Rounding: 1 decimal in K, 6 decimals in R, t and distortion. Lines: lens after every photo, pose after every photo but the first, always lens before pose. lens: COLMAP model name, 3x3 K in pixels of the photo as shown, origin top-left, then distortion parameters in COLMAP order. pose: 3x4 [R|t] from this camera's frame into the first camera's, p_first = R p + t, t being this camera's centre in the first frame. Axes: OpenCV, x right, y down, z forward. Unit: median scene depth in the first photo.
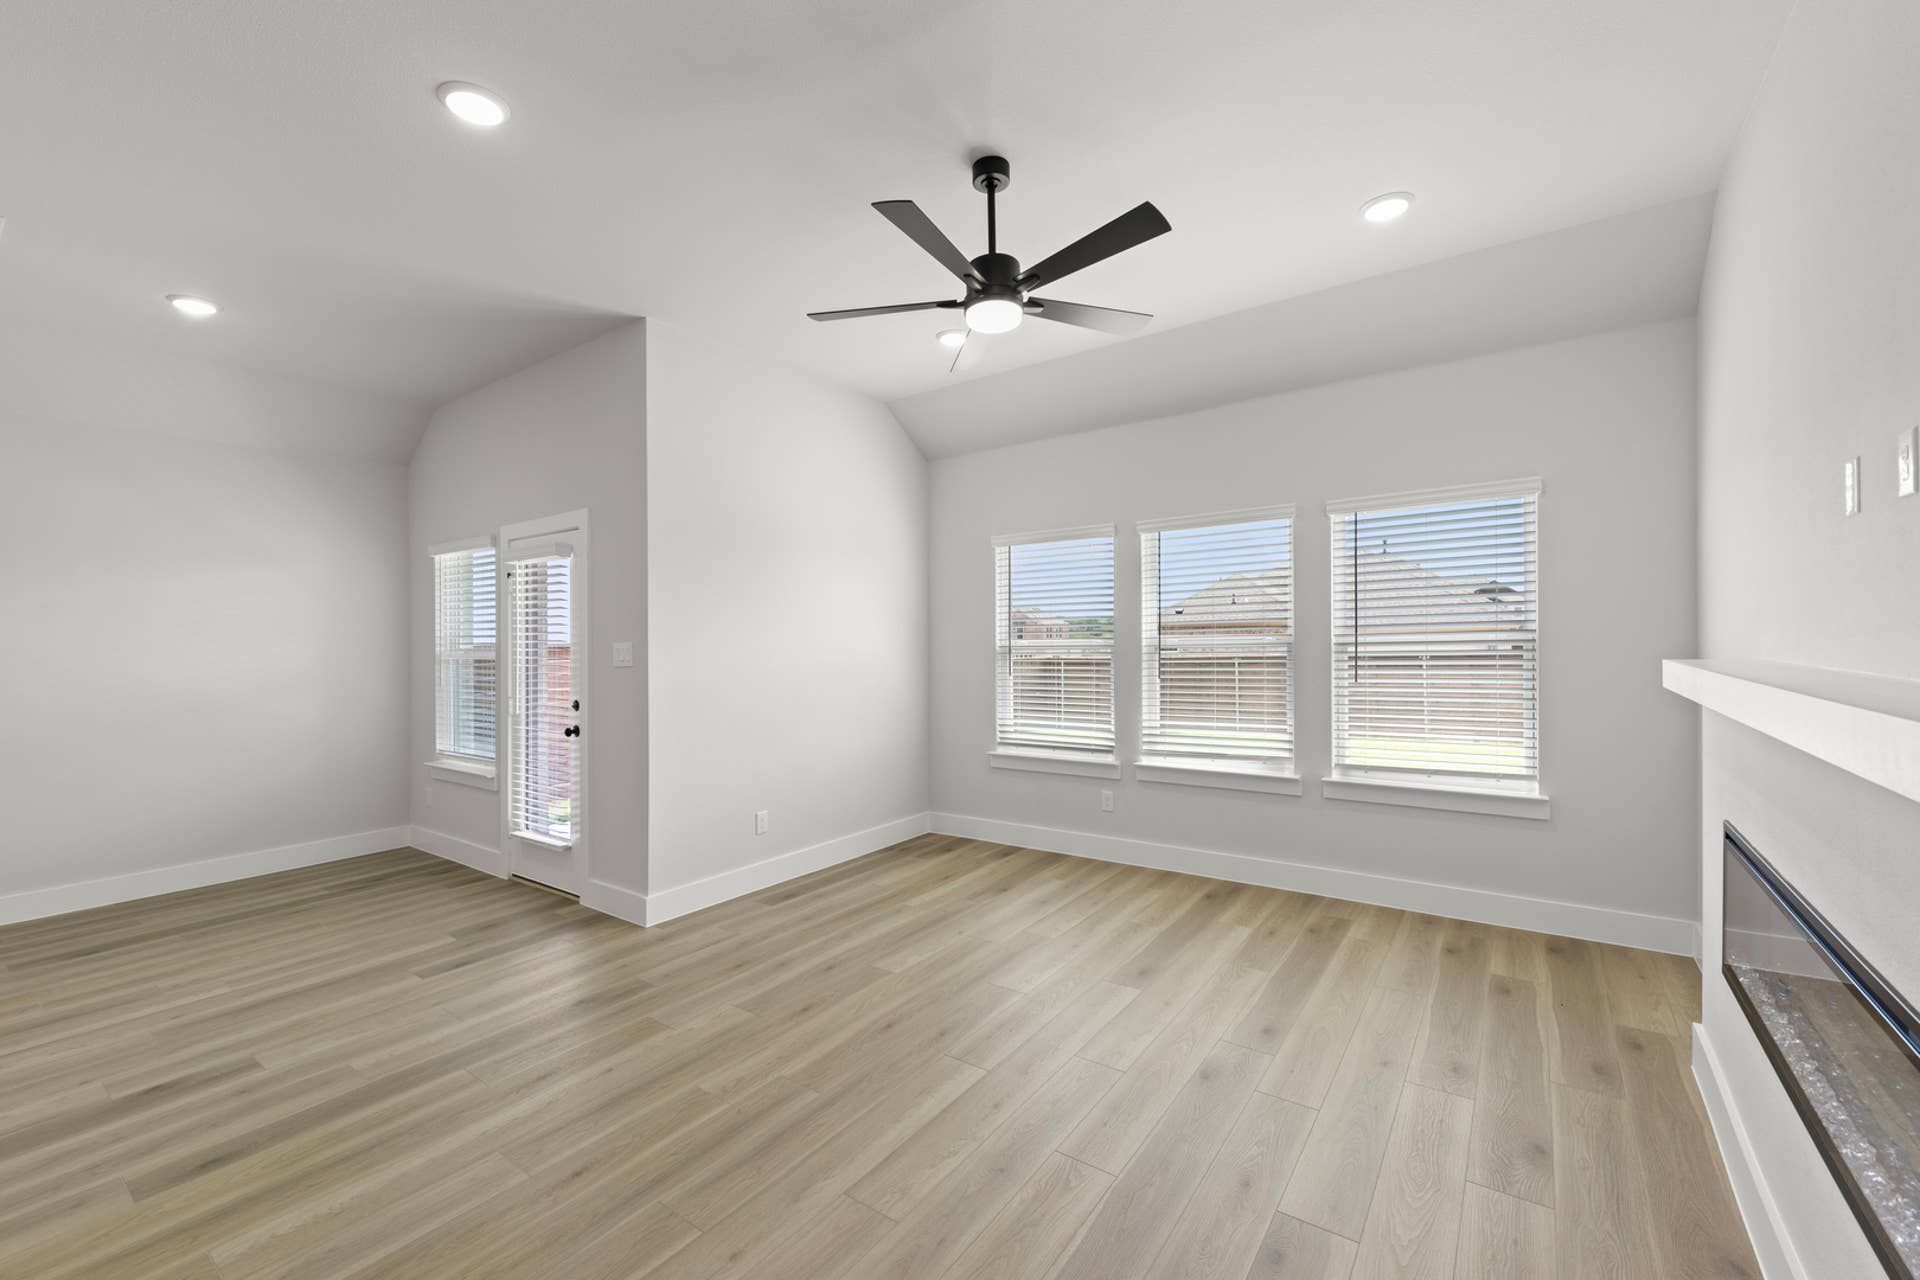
lens RADIAL K [[771.4, 0, 960.9], [0, 771.4, 608.6], [0, 0, 1]] dist [0.021711, -0.001282]
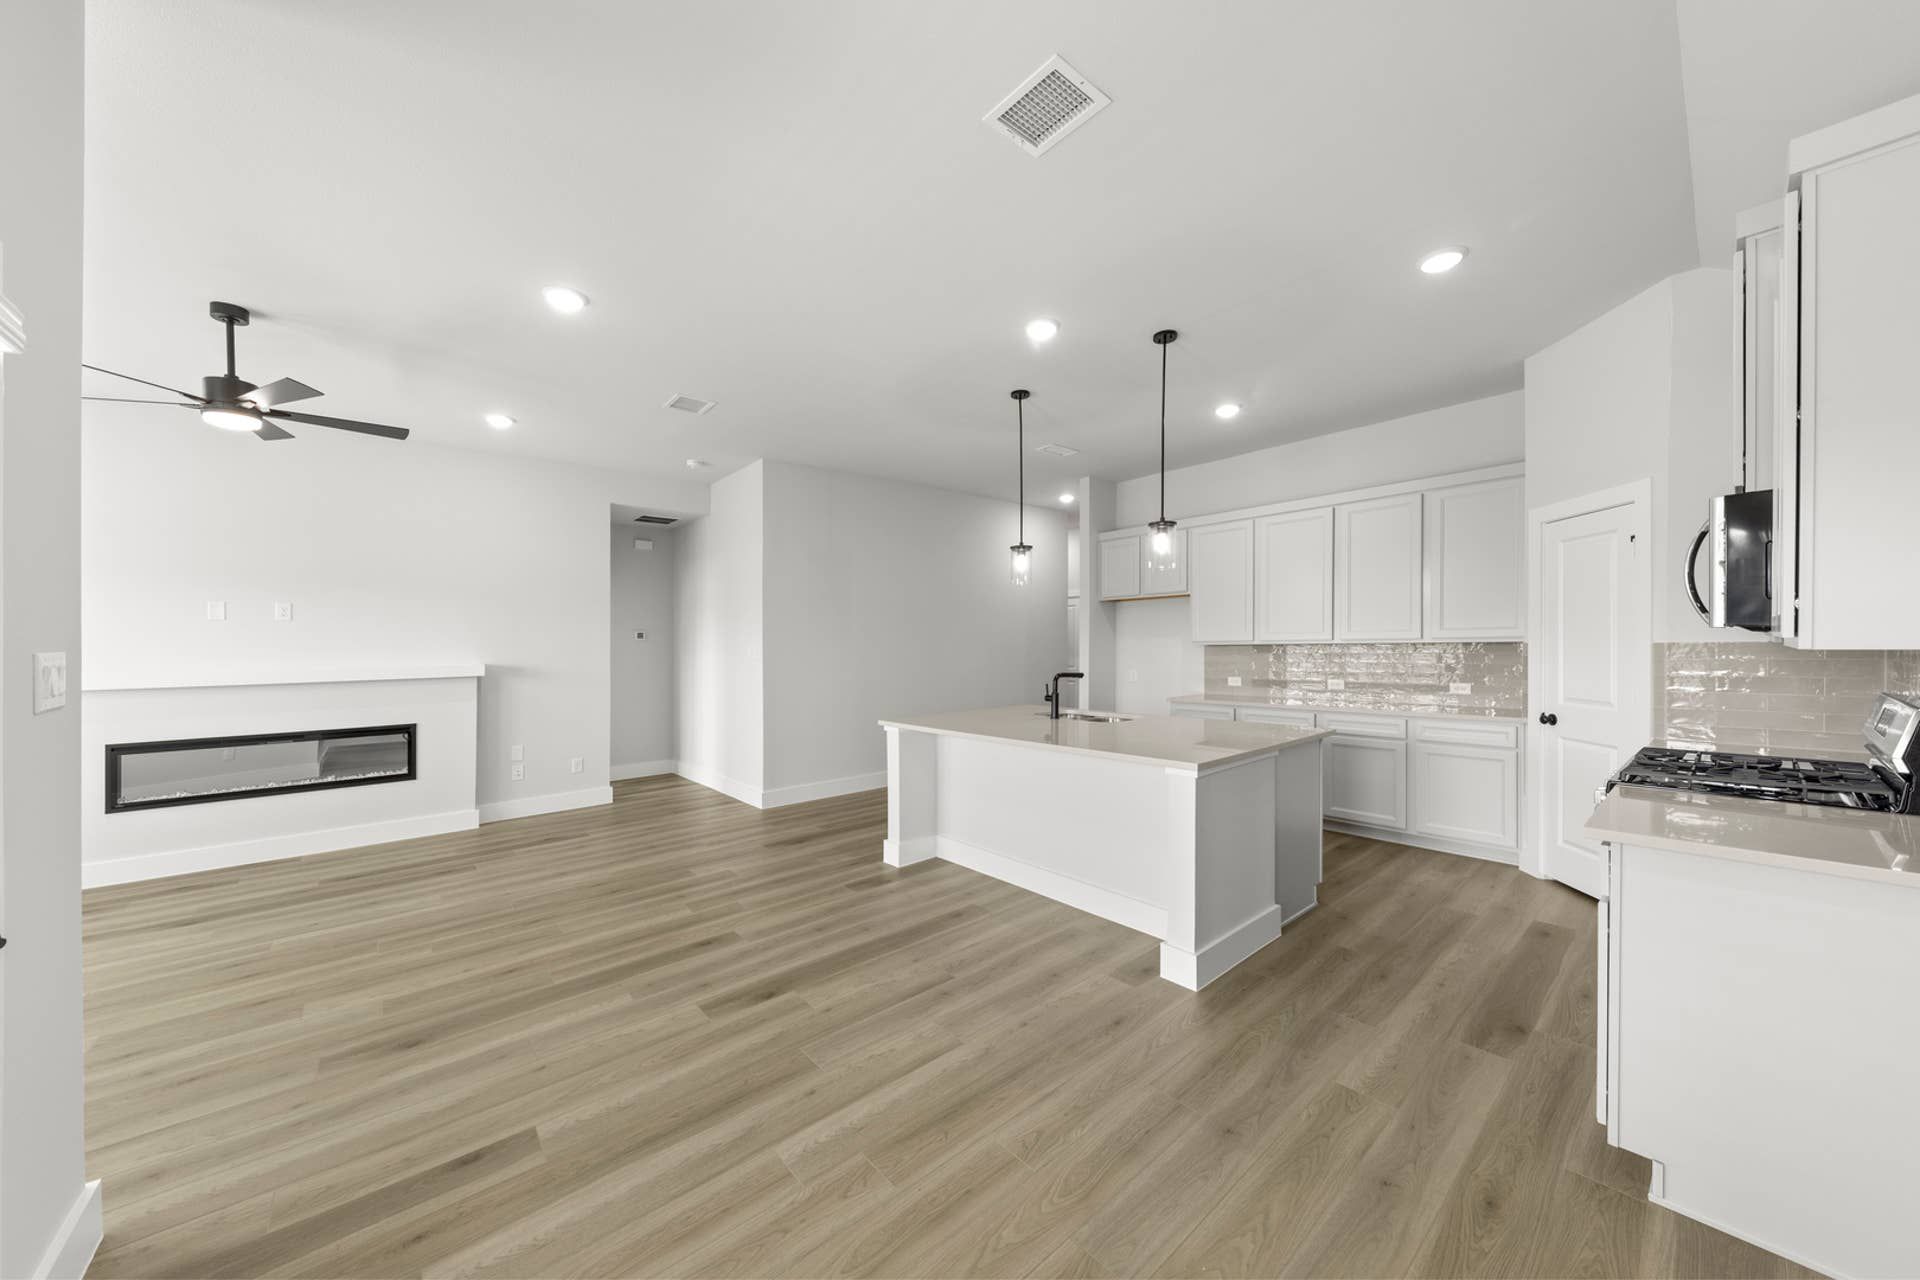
lens RADIAL K [[648.4, 0, 980.1], [0, 648.4, 650.2], [0, 0, 1]] dist [0.005210, -0.000021]
pose [[-0.982717, 0.032835, 0.182180, -0.982387], [0.026607, 0.998978, -0.036526, 0.066061], [-0.183193, -0.031047, -0.982587, 1.246817]]
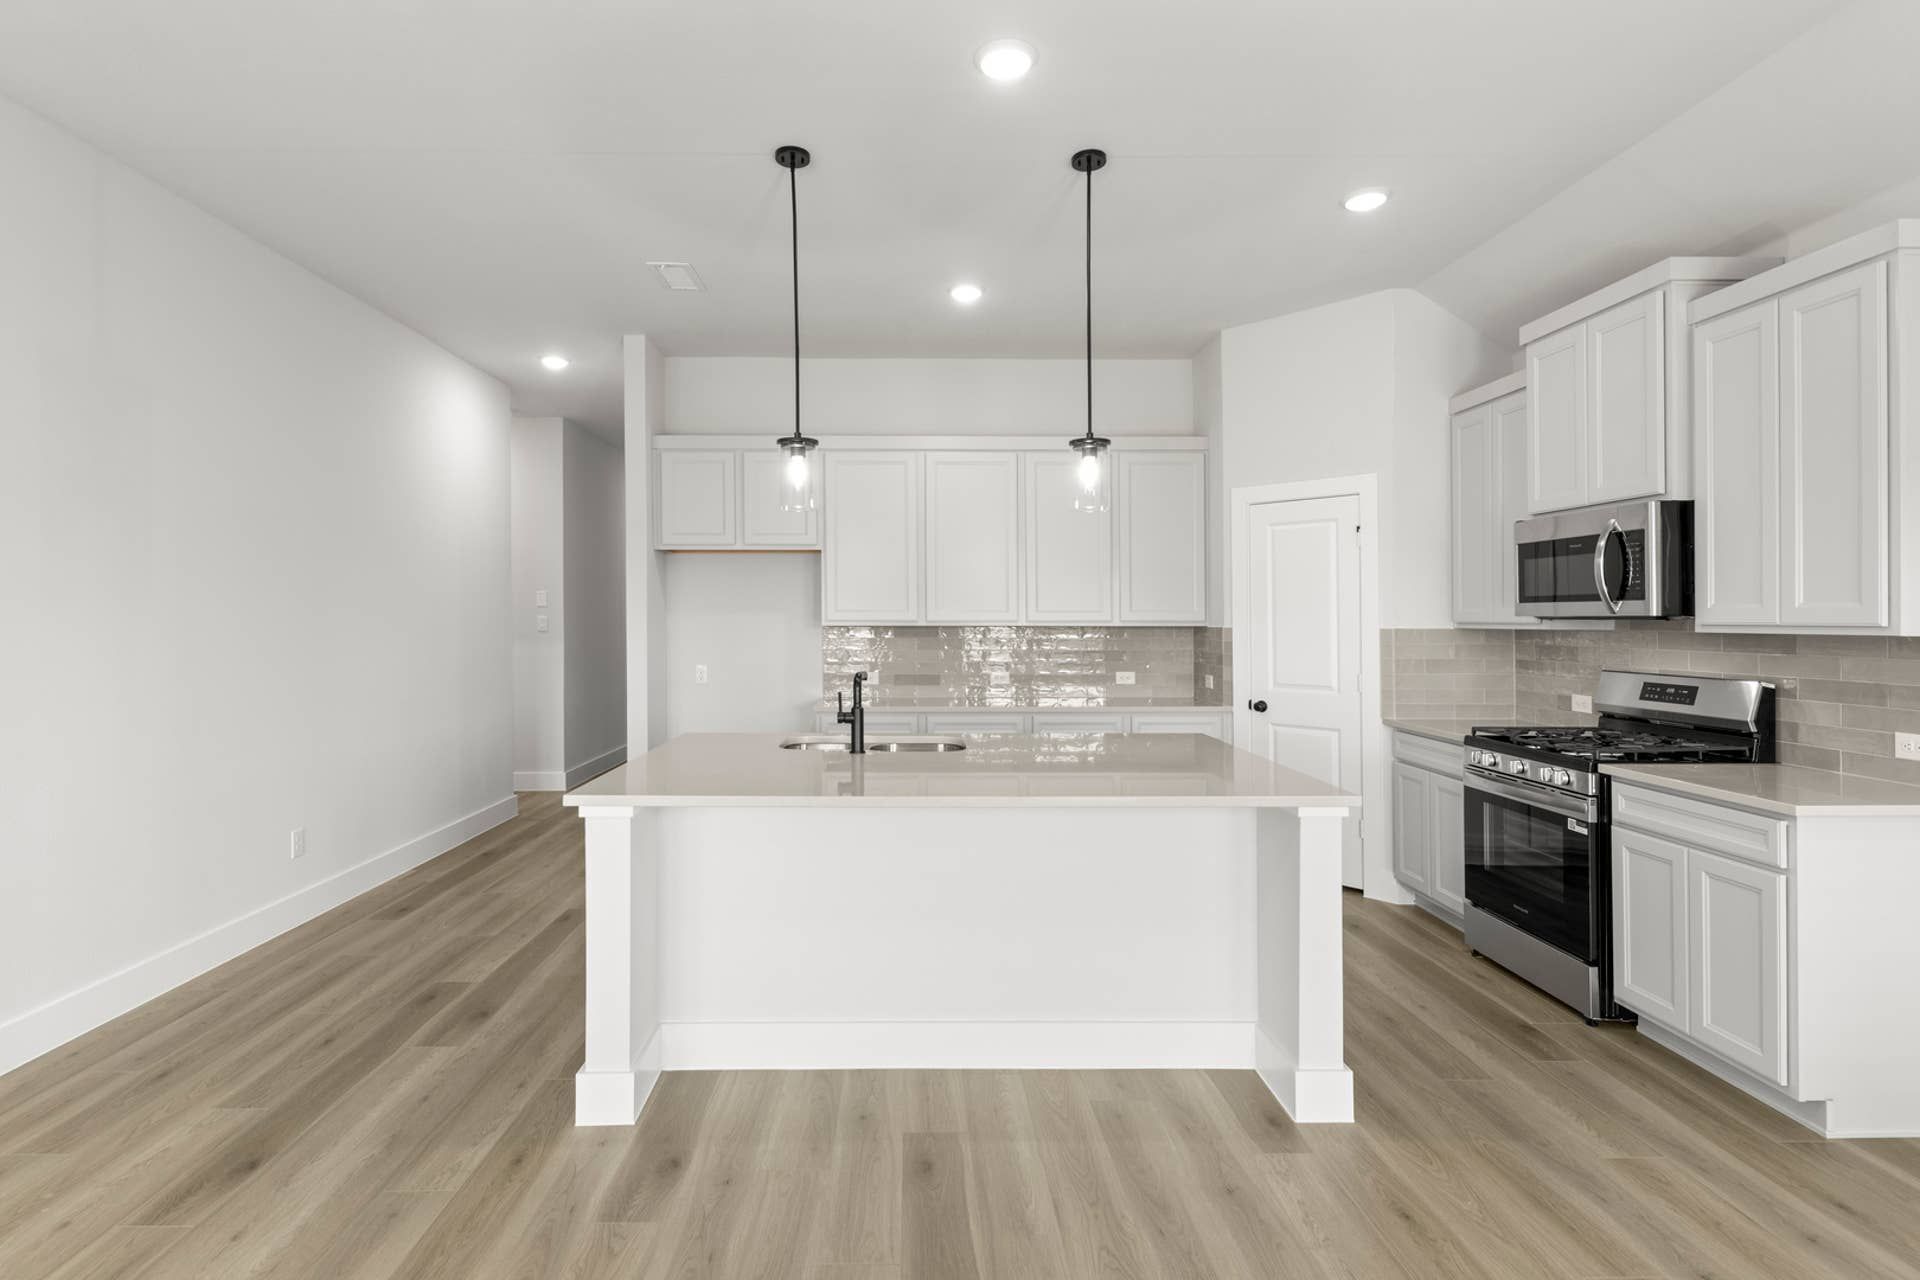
lens RADIAL K [[901.6, 0, 931.1], [0, 901.6, 638.5], [0, 0, 1]] dist [0.005657, -0.004236]
pose [[-0.791620, 0.030633, -0.610246, -0.449829], [0.039864, 0.999204, -0.001553, 0.039641], [0.609712, -0.025556, -0.792211, 0.886929]]
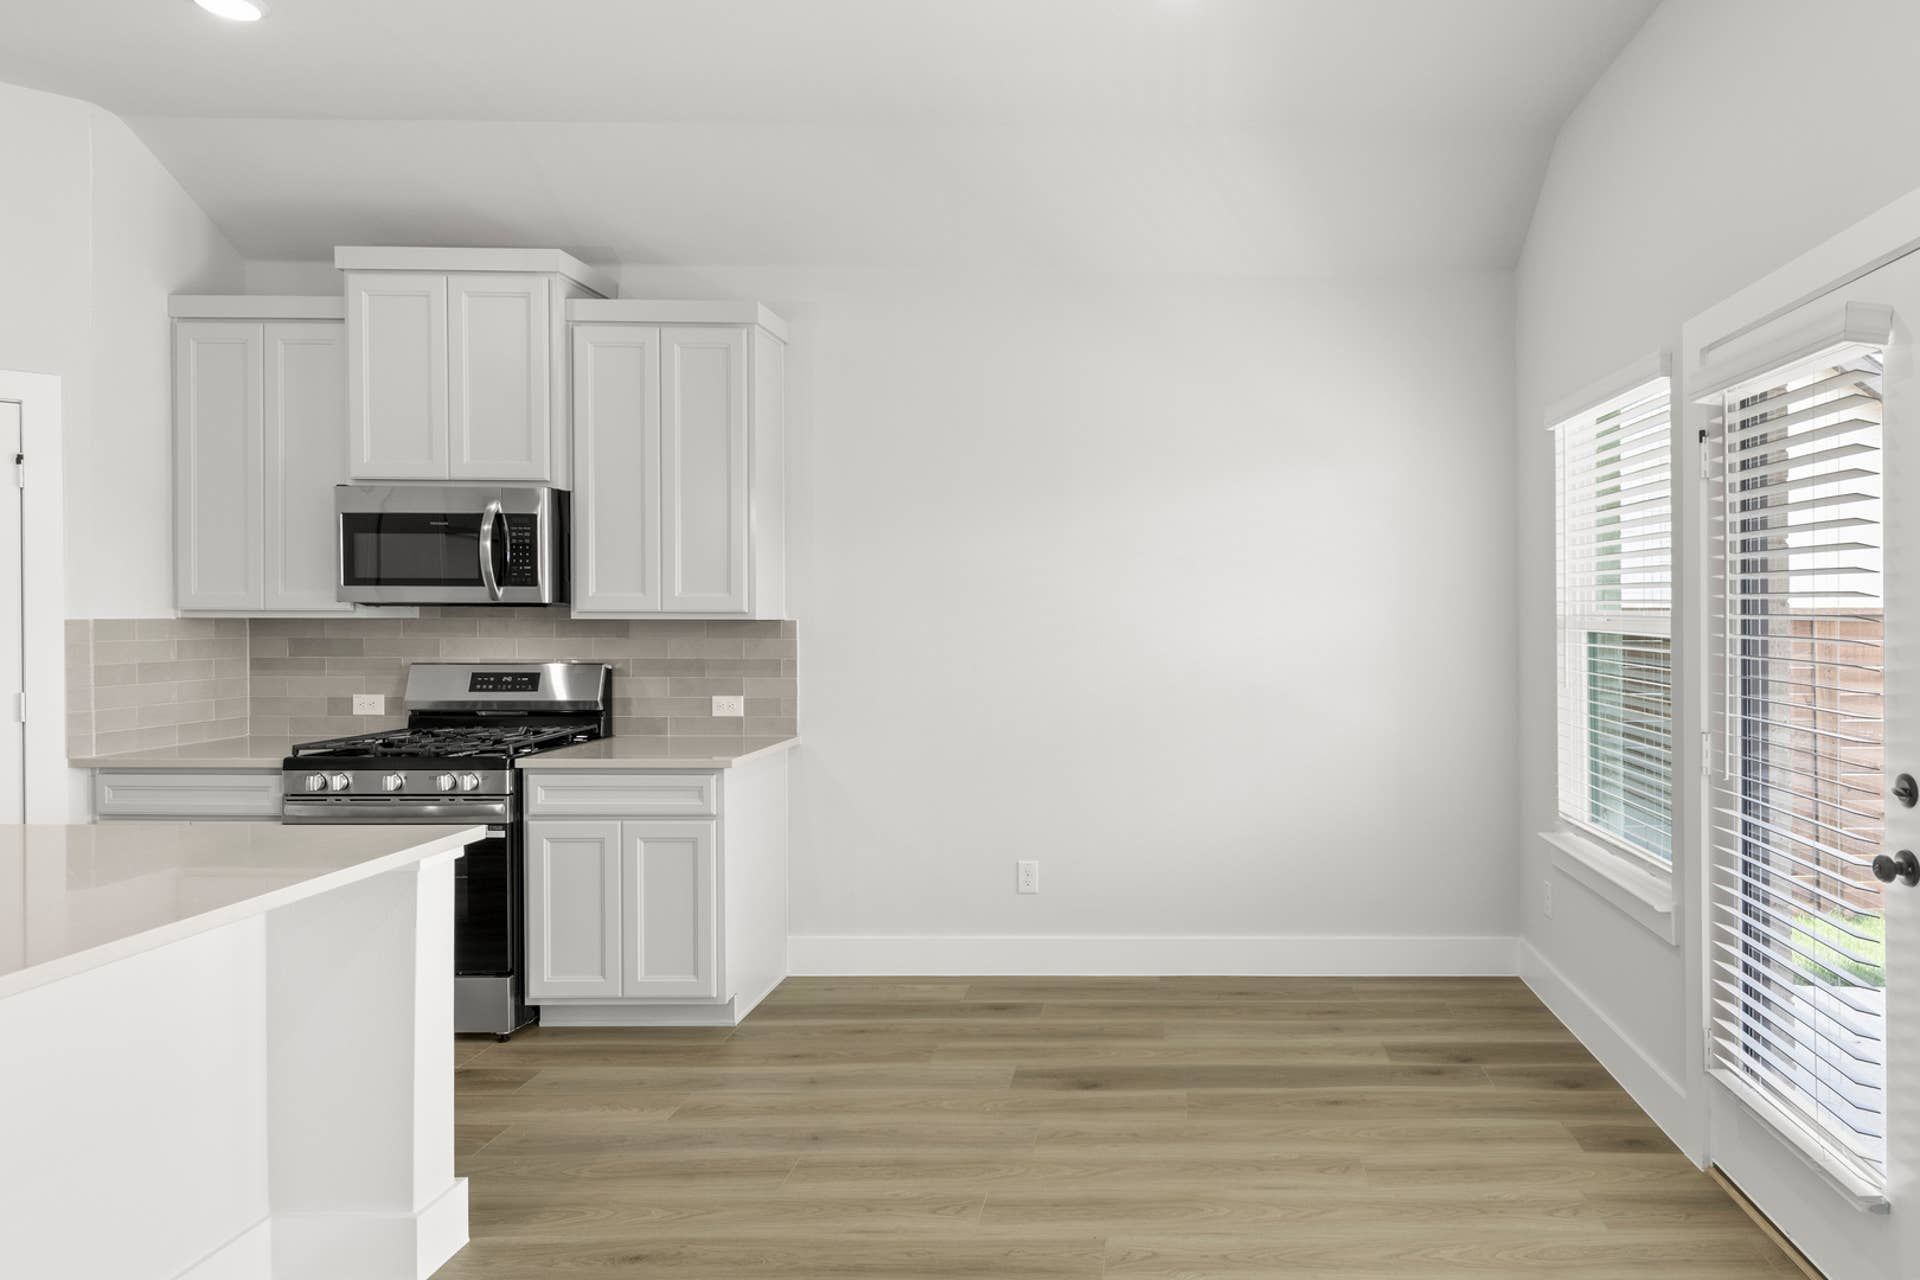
lens RADIAL K [[1118.7, 0, 1160.3], [0, 1118.7, 616.9], [0, 0, 1]] dist [0.009749, -0.003006]
pose [[0.589949, 0.028246, -0.806947, -0.331876], [0.021048, 0.998510, 0.050340, 0.018355], [0.807166, -0.046683, 0.588475, 0.506310]]
